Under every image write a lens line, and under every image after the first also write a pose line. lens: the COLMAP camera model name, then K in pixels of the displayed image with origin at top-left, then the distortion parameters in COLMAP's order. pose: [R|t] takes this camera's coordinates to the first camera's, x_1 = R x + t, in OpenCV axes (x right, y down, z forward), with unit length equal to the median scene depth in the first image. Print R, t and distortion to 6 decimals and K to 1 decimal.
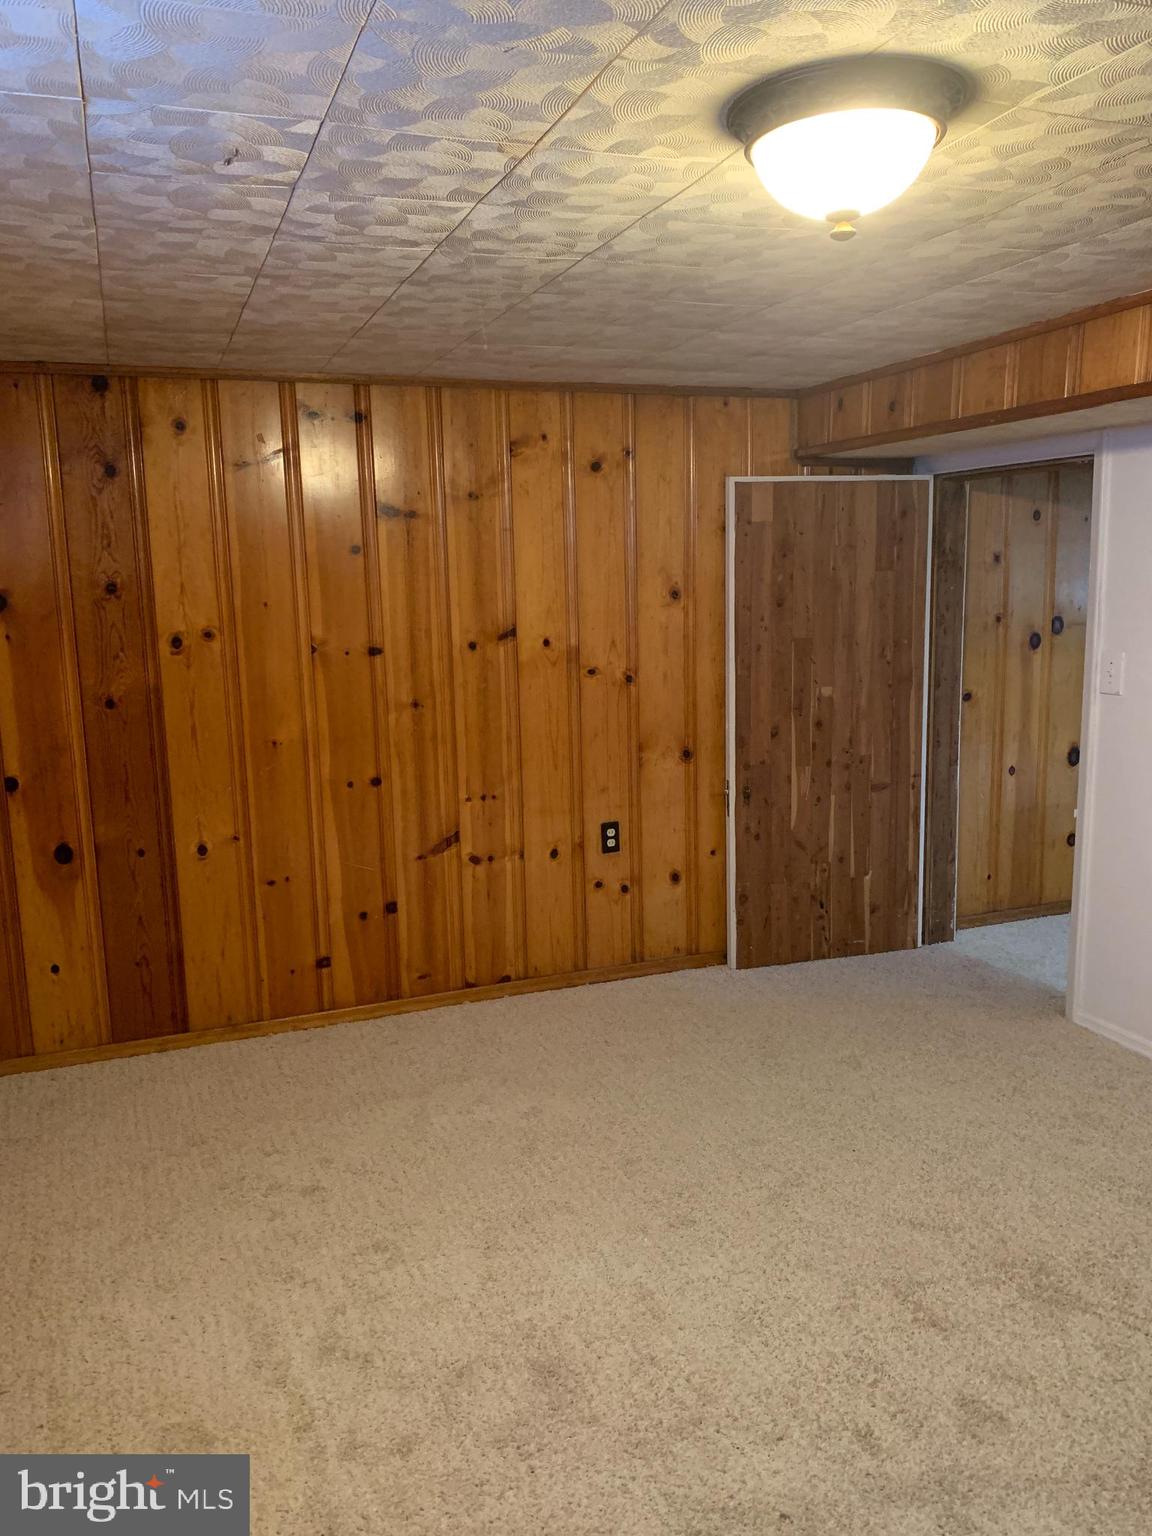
lens RADIAL K [[1186.4, 0, 575.3], [0, 1186.4, 761.7], [0, 0, 1]] dist [0.029966, -0.025794]
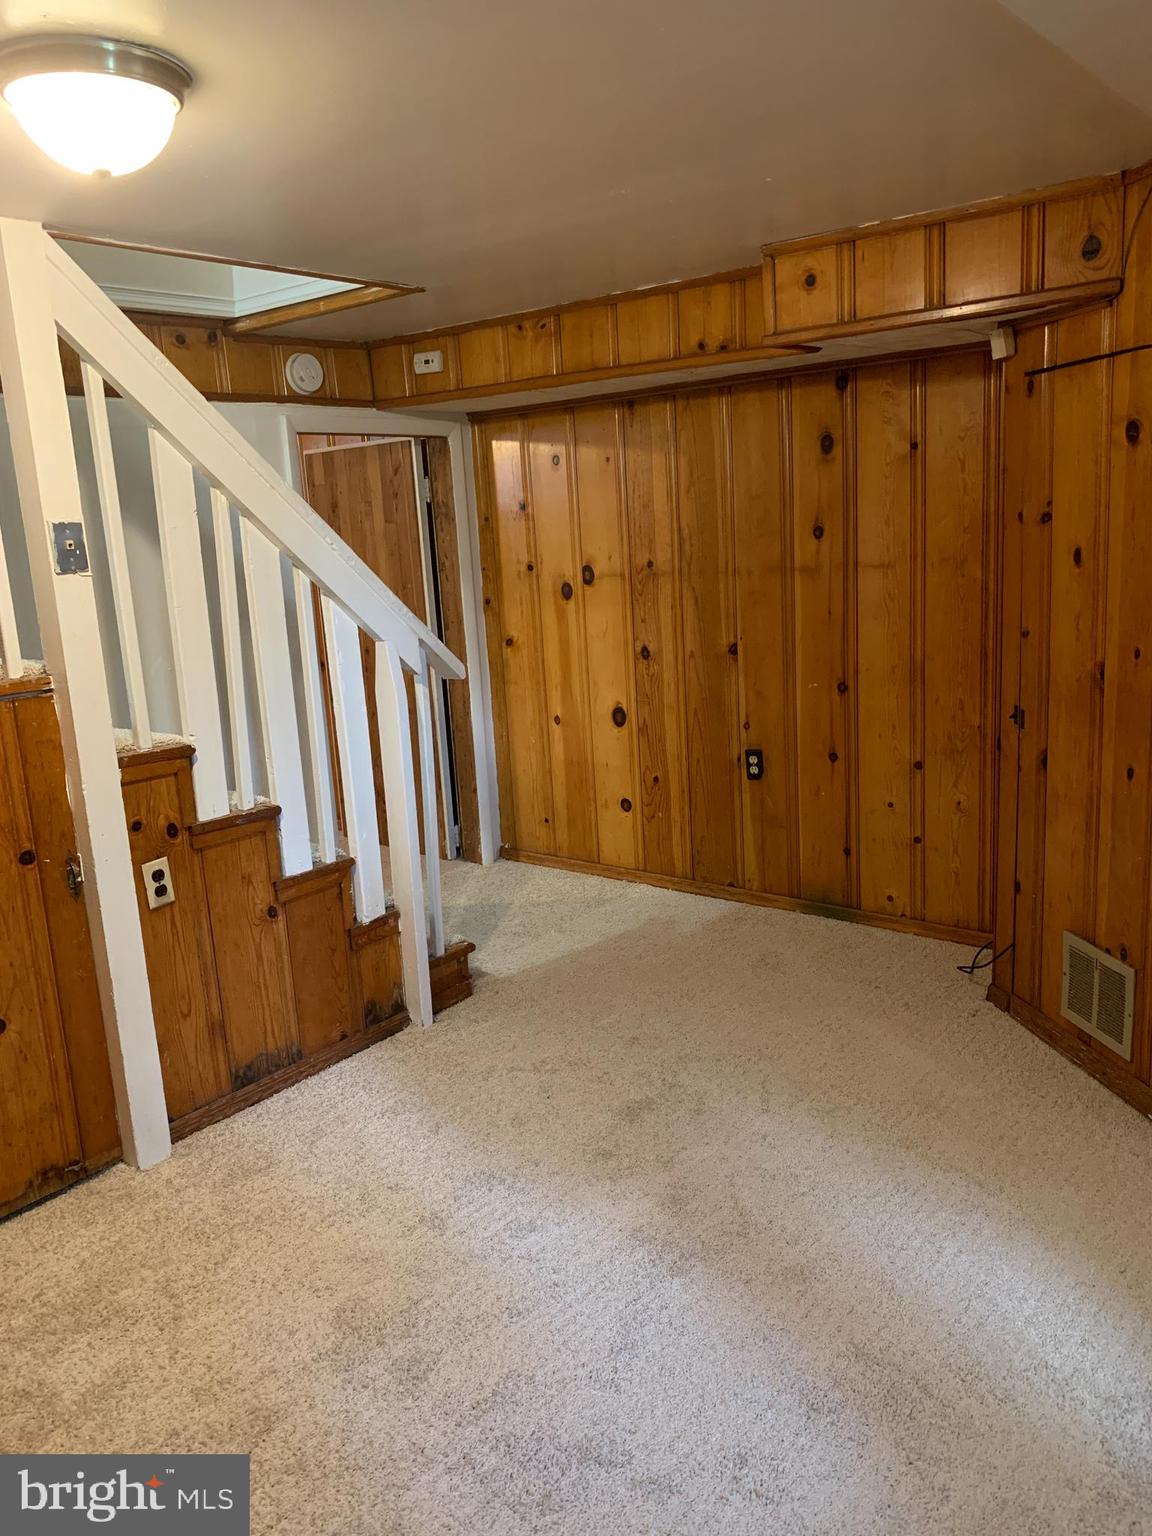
lens RADIAL K [[1186.4, 0, 577.2], [0, 1186.4, 770.7], [0, 0, 1]] dist [0.029966, -0.025794]
pose [[0.519848, 0.174753, -0.836193, 1.226730], [-0.099586, 0.984576, 0.143851, -0.096451], [0.848434, 0.008492, 0.529233, 0.487236]]
